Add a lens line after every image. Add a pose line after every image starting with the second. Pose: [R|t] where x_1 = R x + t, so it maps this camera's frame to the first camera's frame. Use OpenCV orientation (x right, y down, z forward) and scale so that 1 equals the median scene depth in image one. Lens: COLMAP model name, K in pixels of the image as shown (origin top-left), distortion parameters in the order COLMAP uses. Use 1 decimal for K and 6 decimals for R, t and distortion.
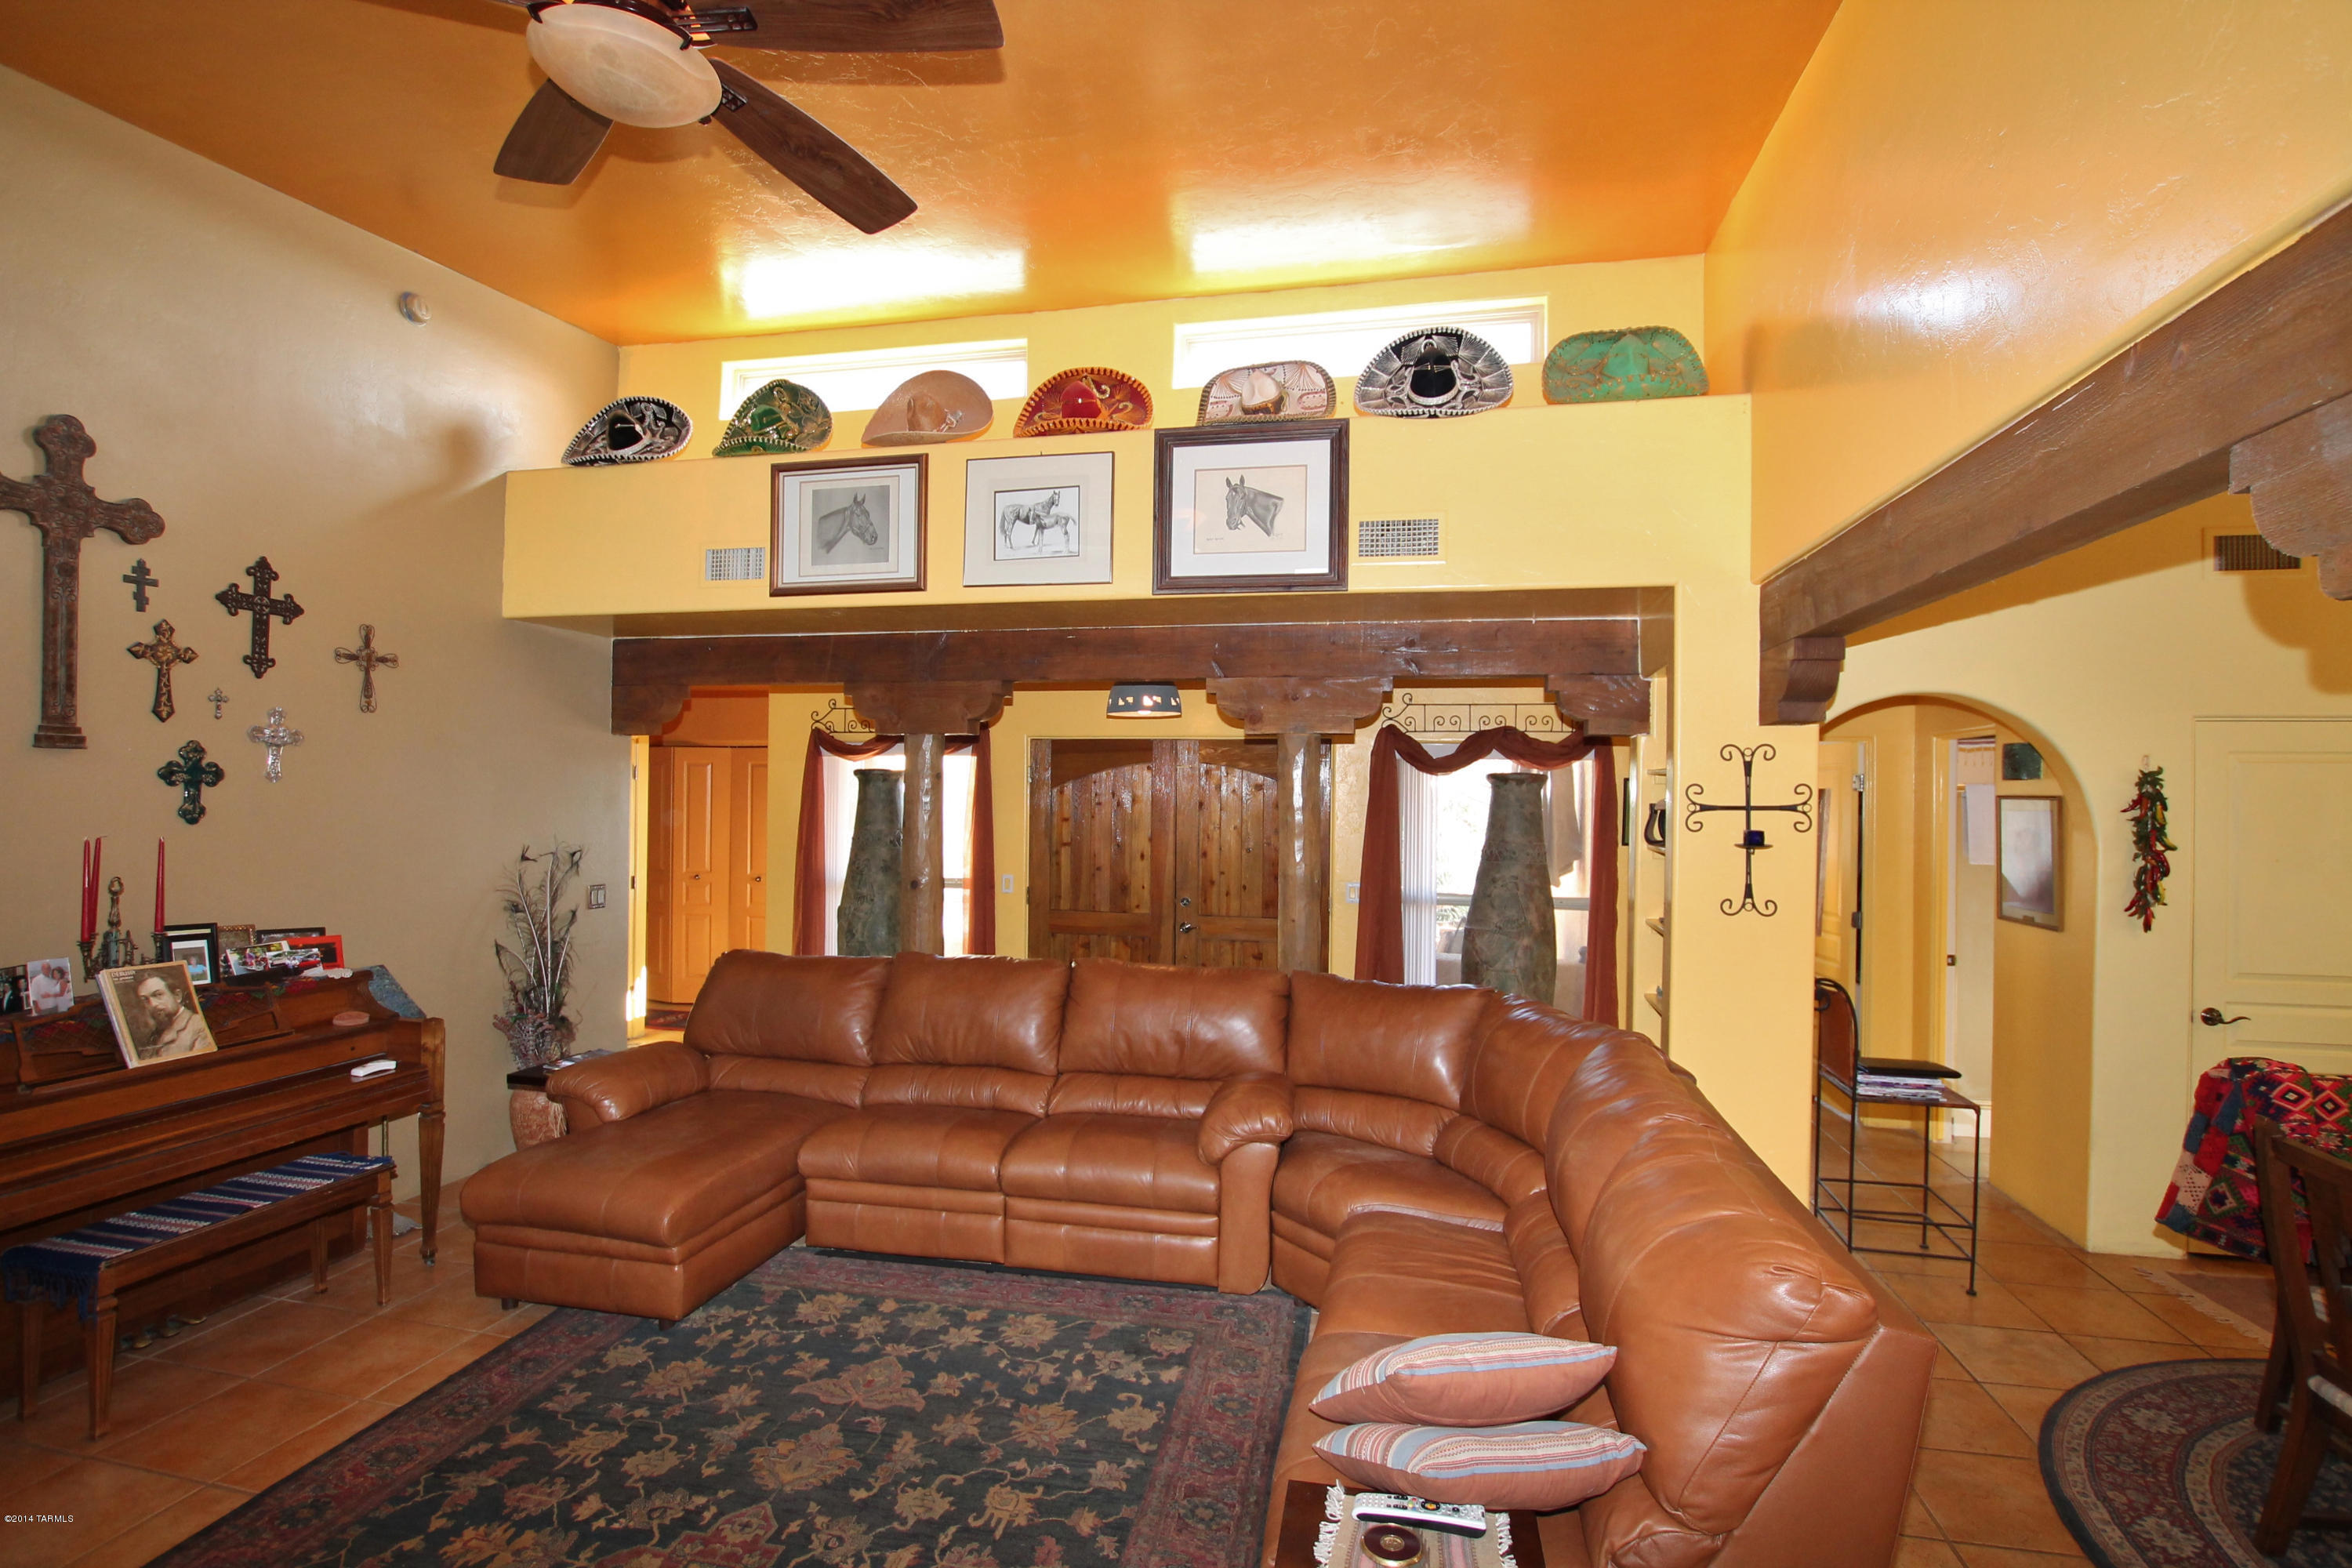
lens RADIAL K [[1106.5, 0, 1183.4], [0, 1106.5, 789.8], [0, 0, 1]] dist [-0.032739, 0.004217]
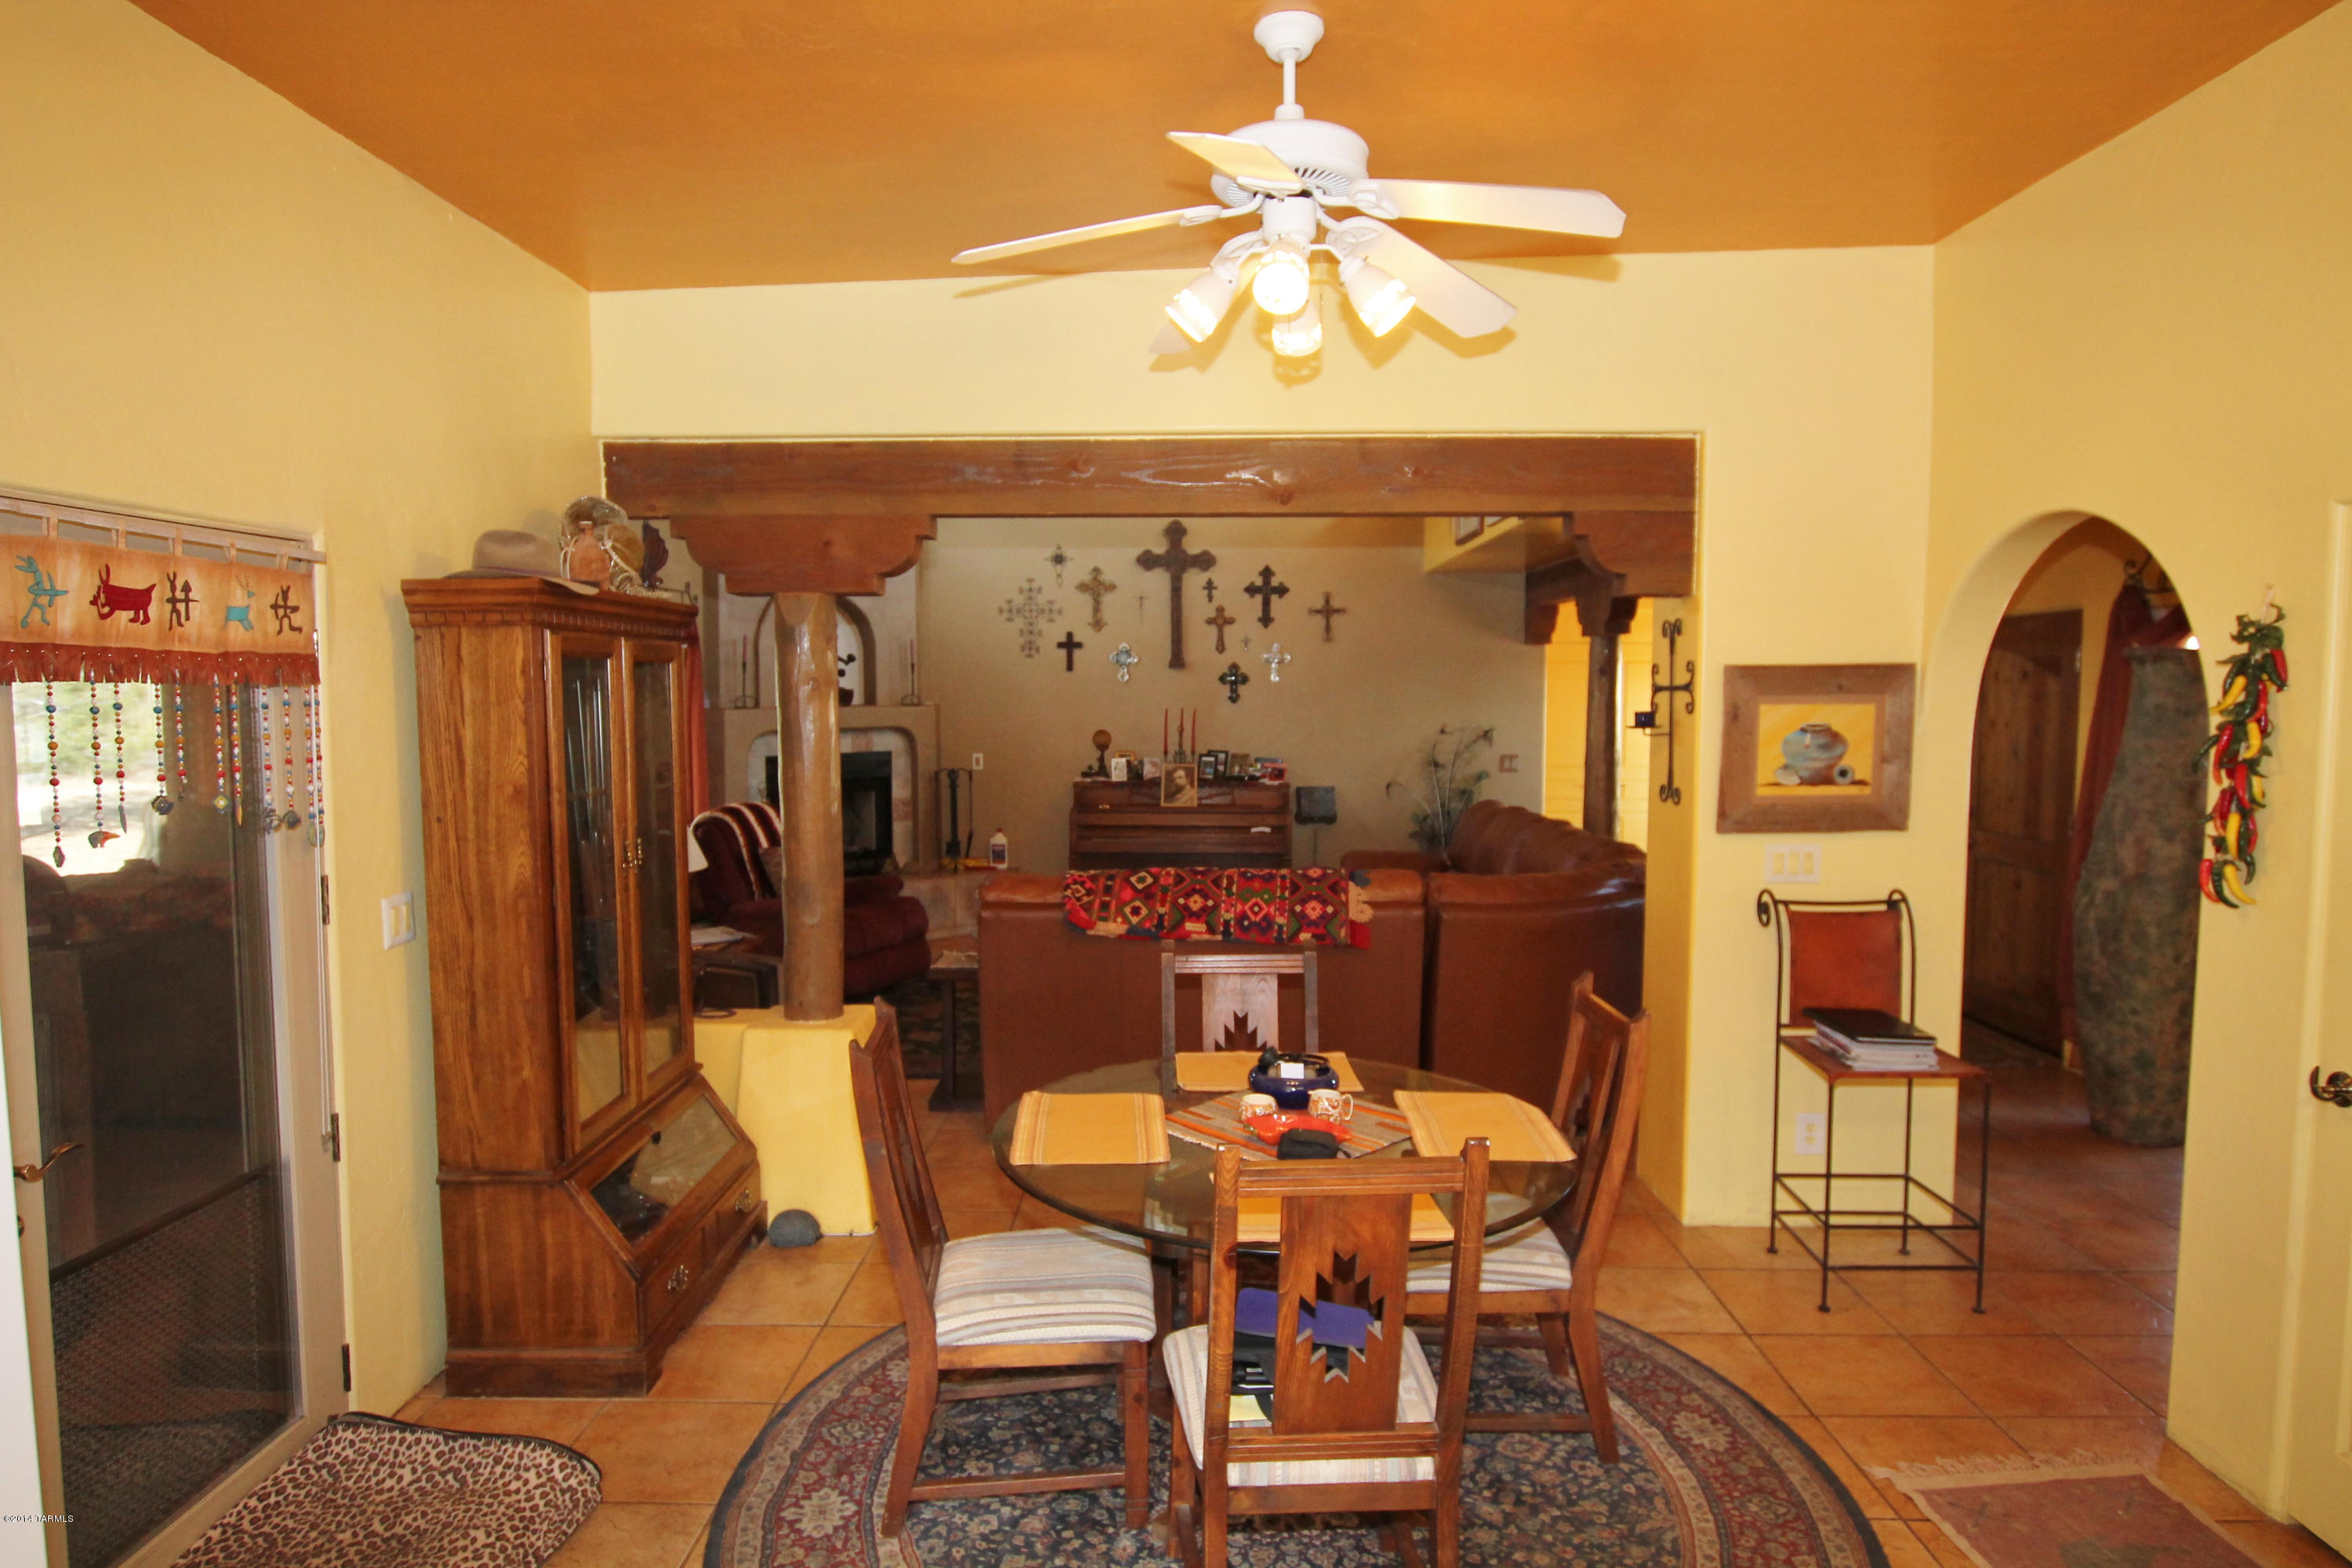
lens RADIAL K [[1385.9, 0, 1187.6], [0, 1385.9, 782.7], [0, 0, 1]] dist [-0.016503, 0.002188]
pose [[0.205090, 0.055743, -0.977155, 1.845295], [0.001948, 0.998352, 0.057361, 0.034871], [0.978741, -0.013667, 0.204643, 0.417314]]
